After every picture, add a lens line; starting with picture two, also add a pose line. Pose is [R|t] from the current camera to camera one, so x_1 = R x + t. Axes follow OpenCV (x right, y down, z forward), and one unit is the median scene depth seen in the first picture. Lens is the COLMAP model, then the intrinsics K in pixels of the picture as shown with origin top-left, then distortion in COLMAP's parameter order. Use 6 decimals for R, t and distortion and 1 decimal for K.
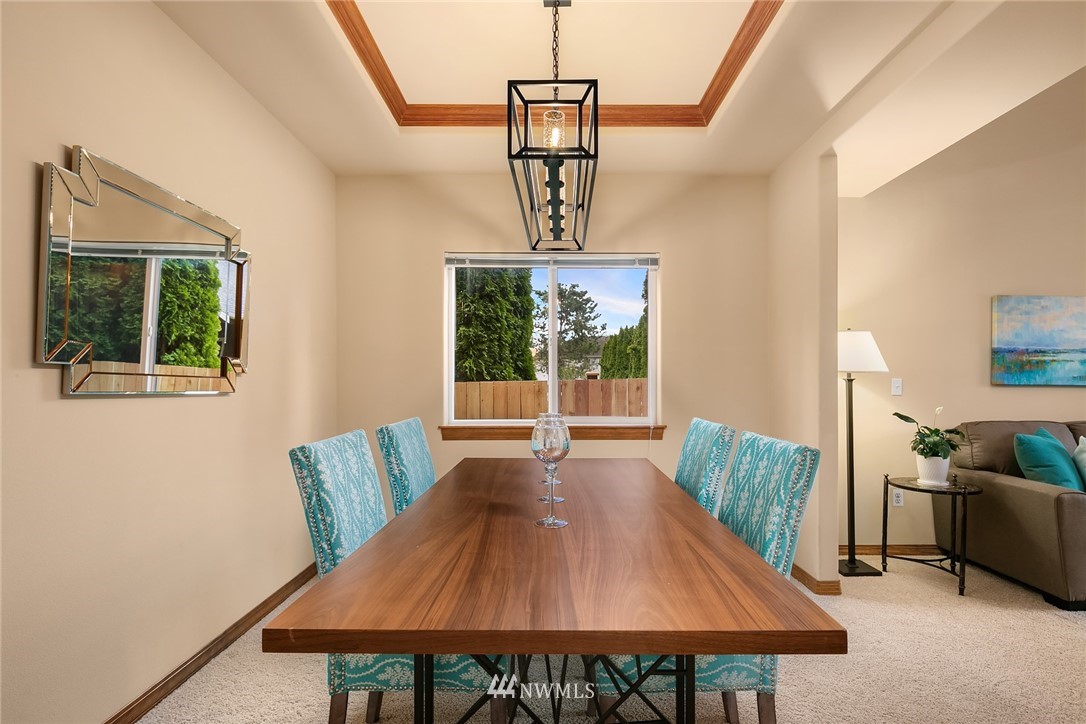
lens RADIAL K [[540.1, 0, 543.0], [0, 540.1, 362.0], [0, 0, 1]] dist [-0.000223, -0.000127]
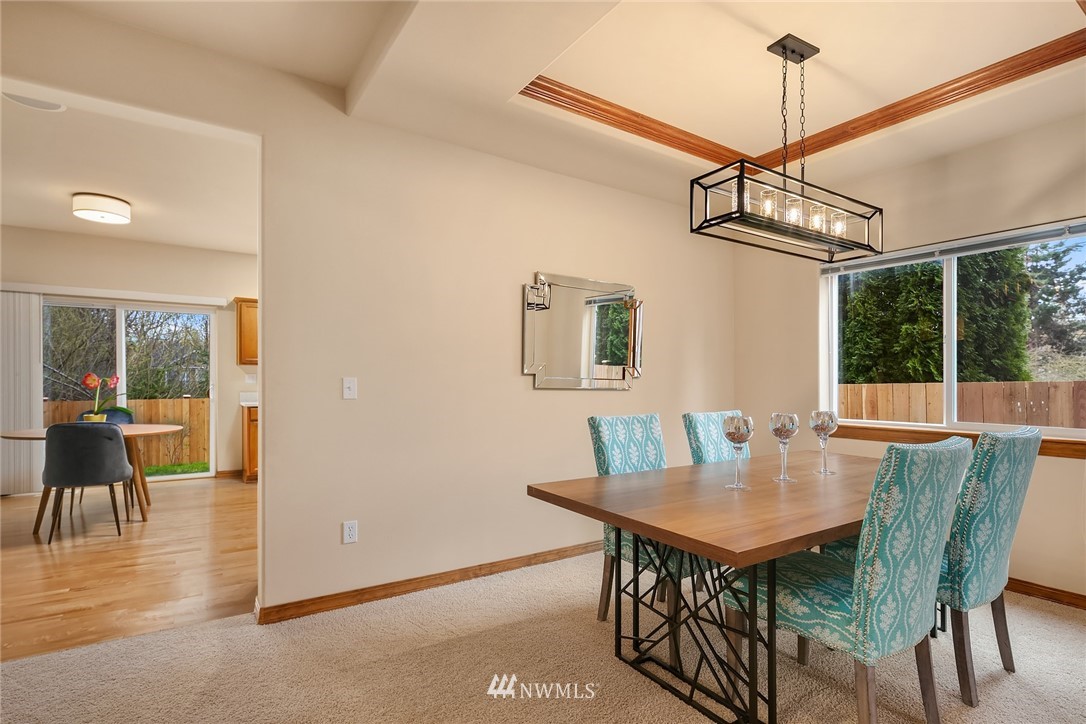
lens RADIAL K [[533.6, 0, 545.7], [0, 533.6, 381.6], [0, 0, 1]] dist [0.001351, 0.000048]
pose [[0.560913, 0.005597, -0.827856, 0.559145], [0.026232, 0.999355, 0.024530, -0.009856], [0.827459, -0.035476, 0.560404, -0.098028]]
